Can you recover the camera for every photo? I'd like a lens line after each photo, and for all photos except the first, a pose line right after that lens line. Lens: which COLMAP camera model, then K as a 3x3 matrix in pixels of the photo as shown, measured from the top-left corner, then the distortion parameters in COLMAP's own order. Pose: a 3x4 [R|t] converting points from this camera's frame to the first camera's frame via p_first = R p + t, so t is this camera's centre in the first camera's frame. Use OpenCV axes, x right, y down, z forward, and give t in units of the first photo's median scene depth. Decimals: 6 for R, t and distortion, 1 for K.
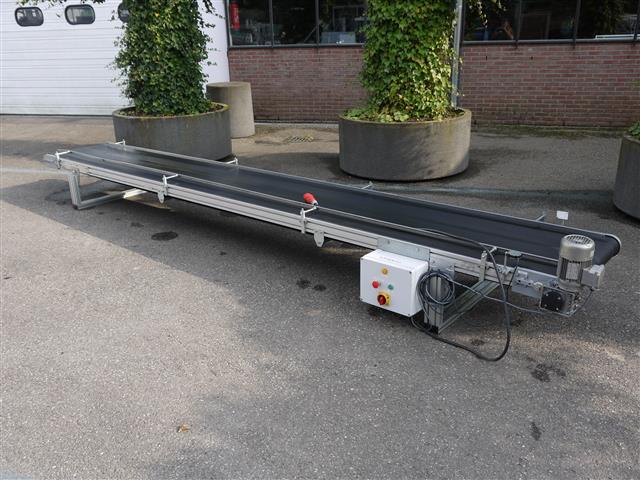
lens RADIAL K [[577.8, 0, 320.0], [0, 577.8, 240.0], [0, 0, 1]] dist [-0.031347, 0.011008]
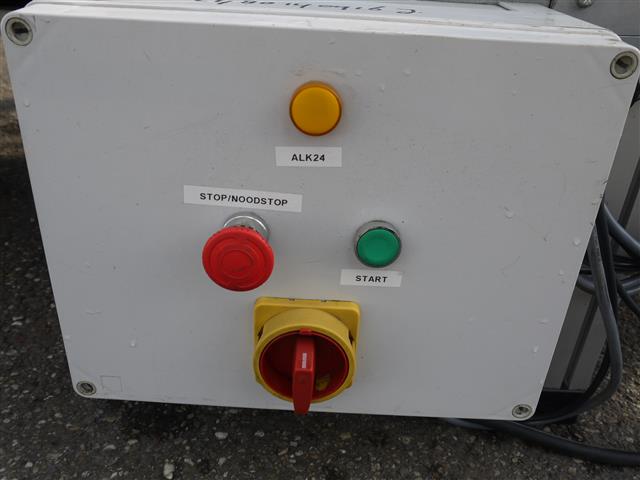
lens RADIAL K [[577.8, 0, 320.0], [0, 577.8, 240.0], [0, 0, 1]] dist [-0.031347, 0.011008]
pose [[0.764943, -0.248397, 0.594274, 0.044782], [0.147662, 0.965702, 0.213578, 0.052076], [-0.626943, -0.075623, 0.775386, 0.874179]]
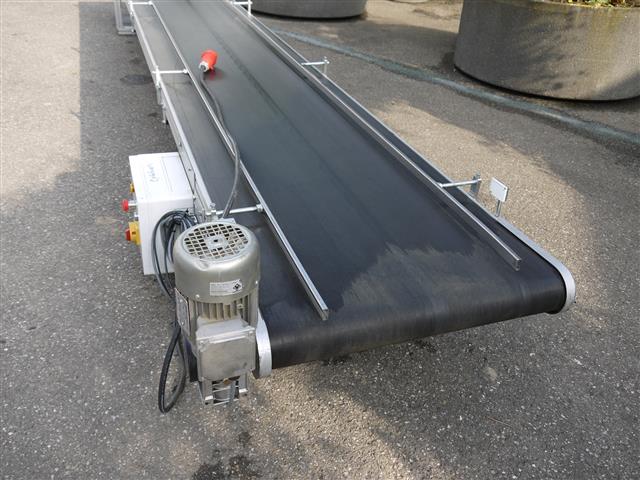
lens RADIAL K [[570.8, 0, 318.5], [0, 570.8, 247.3], [0, 0, 1]] dist [-0.007363, -0.000545]
pose [[0.863289, 0.335403, -0.377142, 0.487664], [-0.252297, 0.933966, 0.253087, -0.079270], [0.437124, -0.123336, 0.890904, 0.533011]]
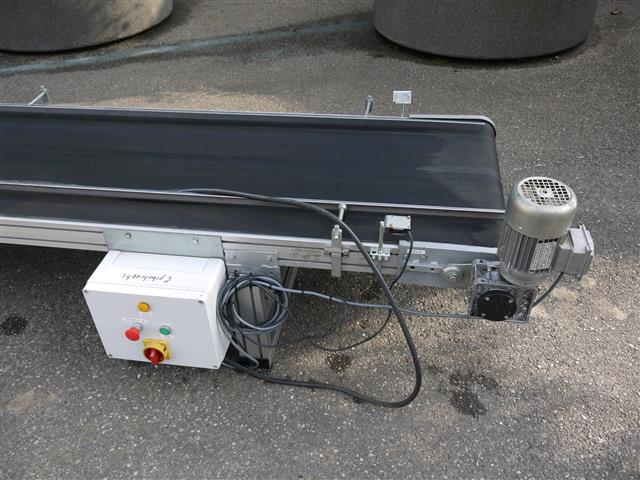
lens RADIAL K [[577.8, 0, 320.0], [0, 577.8, 240.0], [0, 0, 1]] dist [-0.031347, 0.011008]
pose [[0.852713, -0.323306, 0.410309, 0.055308], [0.190893, 0.923995, 0.331352, -0.121769], [-0.486252, -0.204223, 0.849619, 0.506793]]
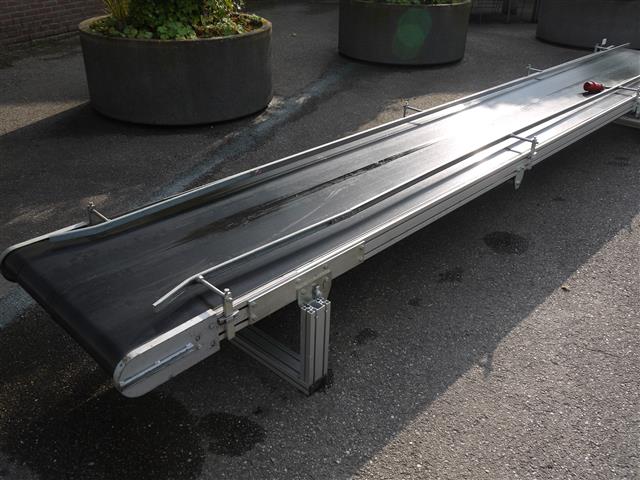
lens RADIAL K [[583.5, 0, 336.9], [0, 583.5, 240.0], [0, 0, 1]] dist [0.043018, 0.001419]
pose [[0.044751, -0.448875, 0.892473, -1.156531], [0.338705, 0.847272, 0.409157, -0.441862], [-0.939828, 0.283975, 0.189952, 1.519343]]
